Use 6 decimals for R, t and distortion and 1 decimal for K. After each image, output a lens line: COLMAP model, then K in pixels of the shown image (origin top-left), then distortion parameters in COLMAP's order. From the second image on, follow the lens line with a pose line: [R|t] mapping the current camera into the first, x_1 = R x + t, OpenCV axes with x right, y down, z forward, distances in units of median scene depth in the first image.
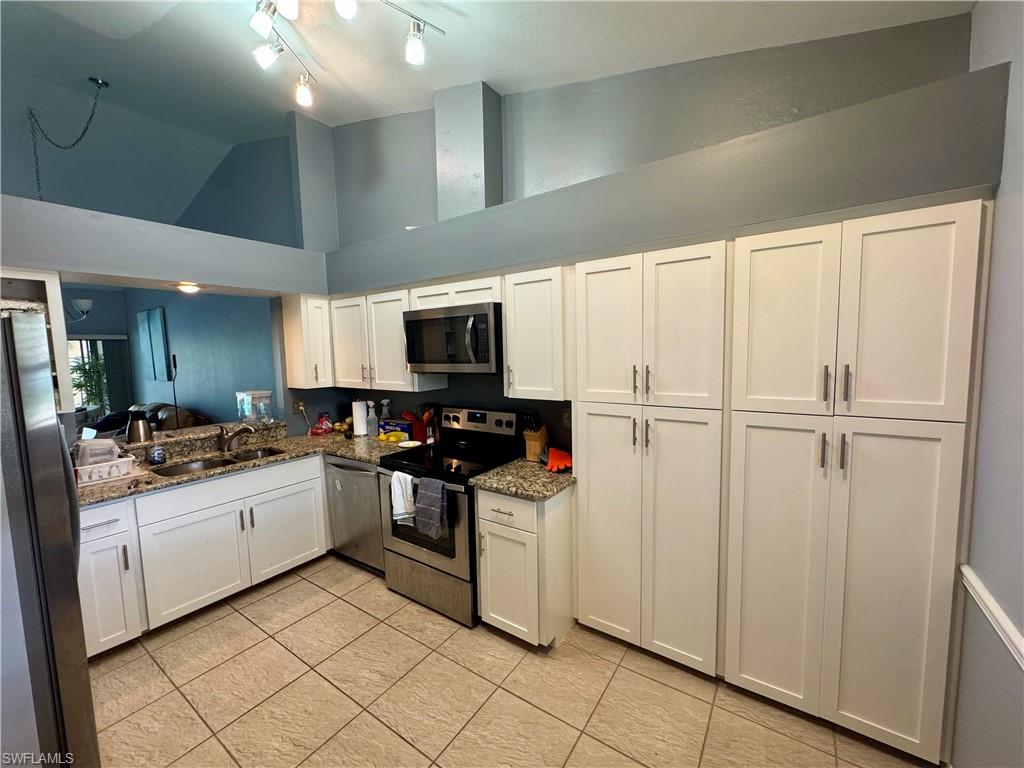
lens RADIAL K [[410.0, 0, 512.9], [0, 410.0, 385.5], [0, 0, 1]] dist [-0.003054, -0.000324]
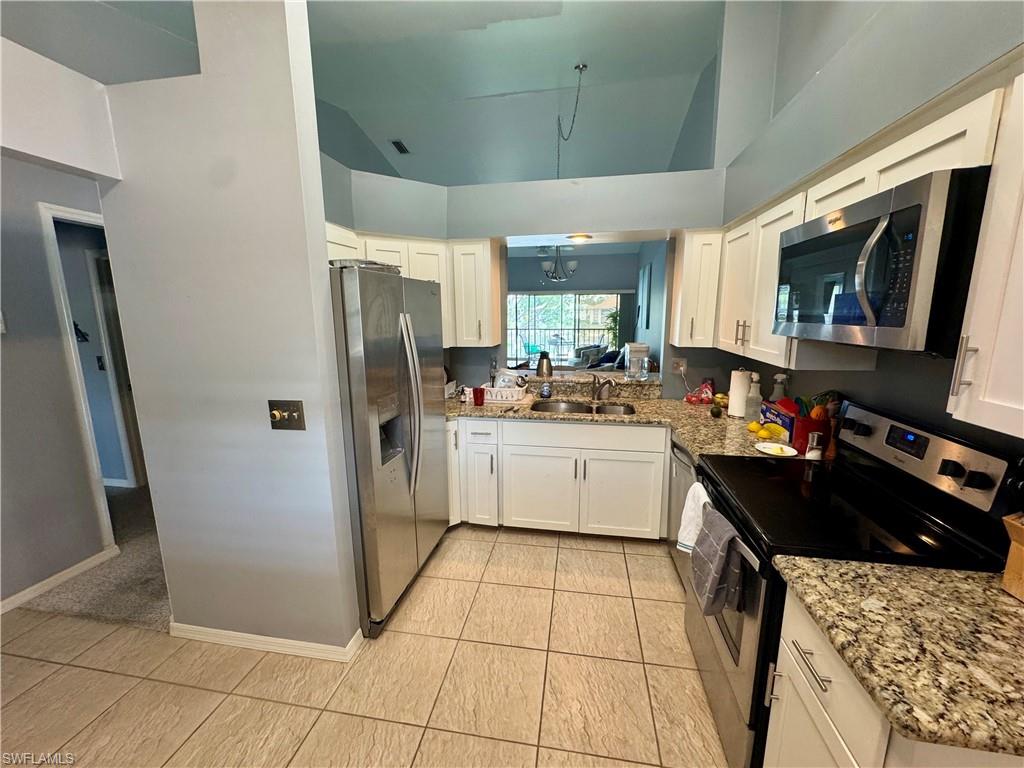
lens RADIAL K [[410.0, 0, 512.7], [0, 410.0, 385.9], [0, 0, 1]] dist [-0.003054, -0.000324]
pose [[0.421253, 0.182803, -0.888329, 0.131321], [-0.082866, 0.983137, 0.163017, -0.025169], [0.903150, 0.004941, 0.429297, 0.383207]]
